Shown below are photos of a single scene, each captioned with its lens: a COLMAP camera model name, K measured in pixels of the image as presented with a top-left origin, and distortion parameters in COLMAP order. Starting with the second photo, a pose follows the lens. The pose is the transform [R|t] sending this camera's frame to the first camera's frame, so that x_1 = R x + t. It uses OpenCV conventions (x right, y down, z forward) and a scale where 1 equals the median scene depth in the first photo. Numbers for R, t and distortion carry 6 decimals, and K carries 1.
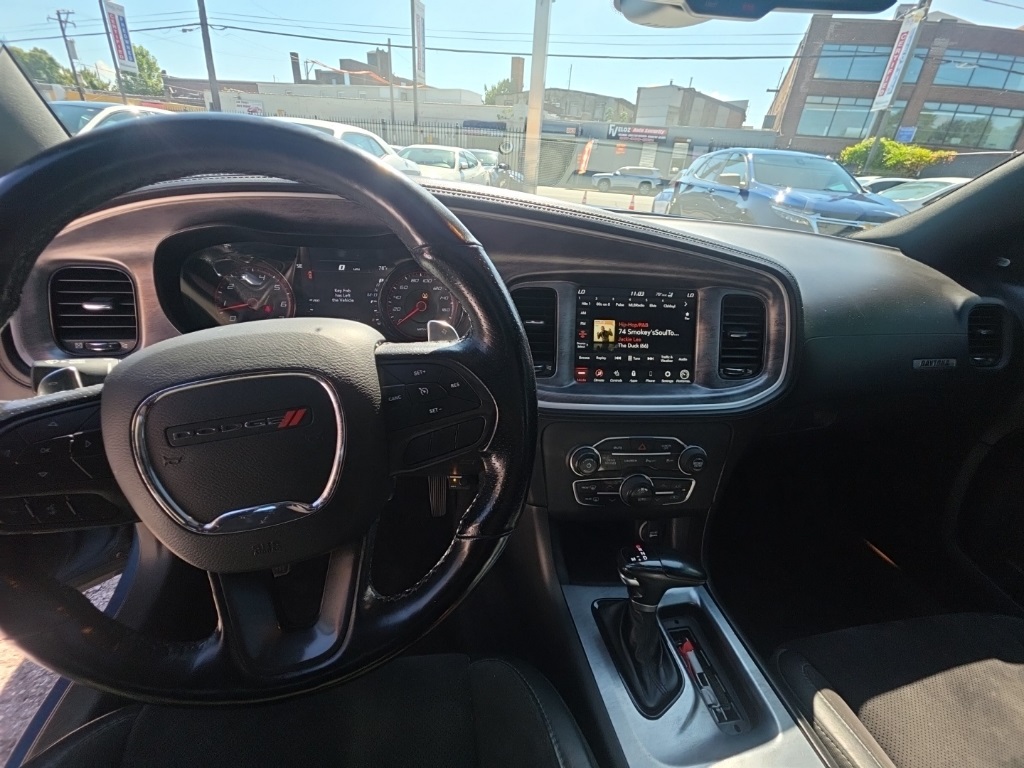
lens RADIAL K [[434.0, 0, 508.3], [0, 434.0, 383.3], [0, 0, 1]] dist [0.014645, -0.010809]
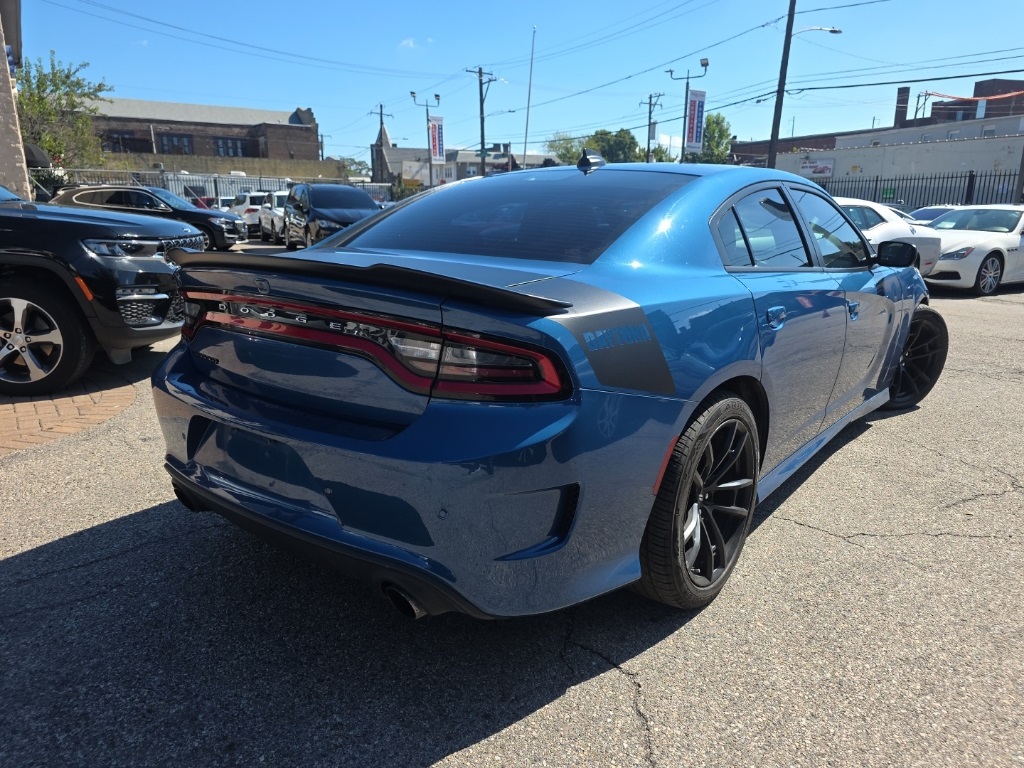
lens RADIAL K [[726.9, 0, 520.1], [0, 726.9, 385.3], [0, 0, 1]] dist [0.055967, -0.051533]
pose [[0.651379, 0.117906, -0.749536, 0.113844], [-0.308339, 0.943741, -0.119504, 0.060384], [0.693277, 0.308953, 0.651087, -0.119129]]
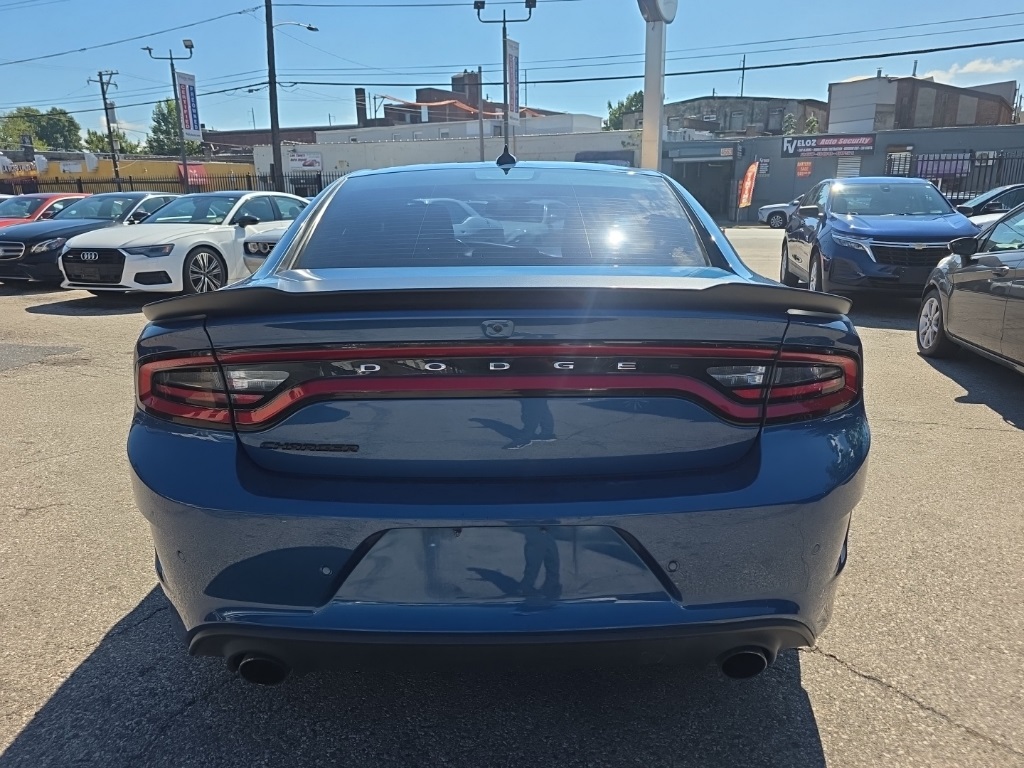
lens RADIAL K [[726.9, 0, 520.1], [0, 726.9, 385.3], [0, 0, 1]] dist [0.055967, -0.051533]
pose [[0.980587, -0.029030, -0.193924, 0.044572], [-0.014493, 0.975545, -0.219323, 0.066594], [0.195548, 0.217876, 0.956186, -0.145079]]
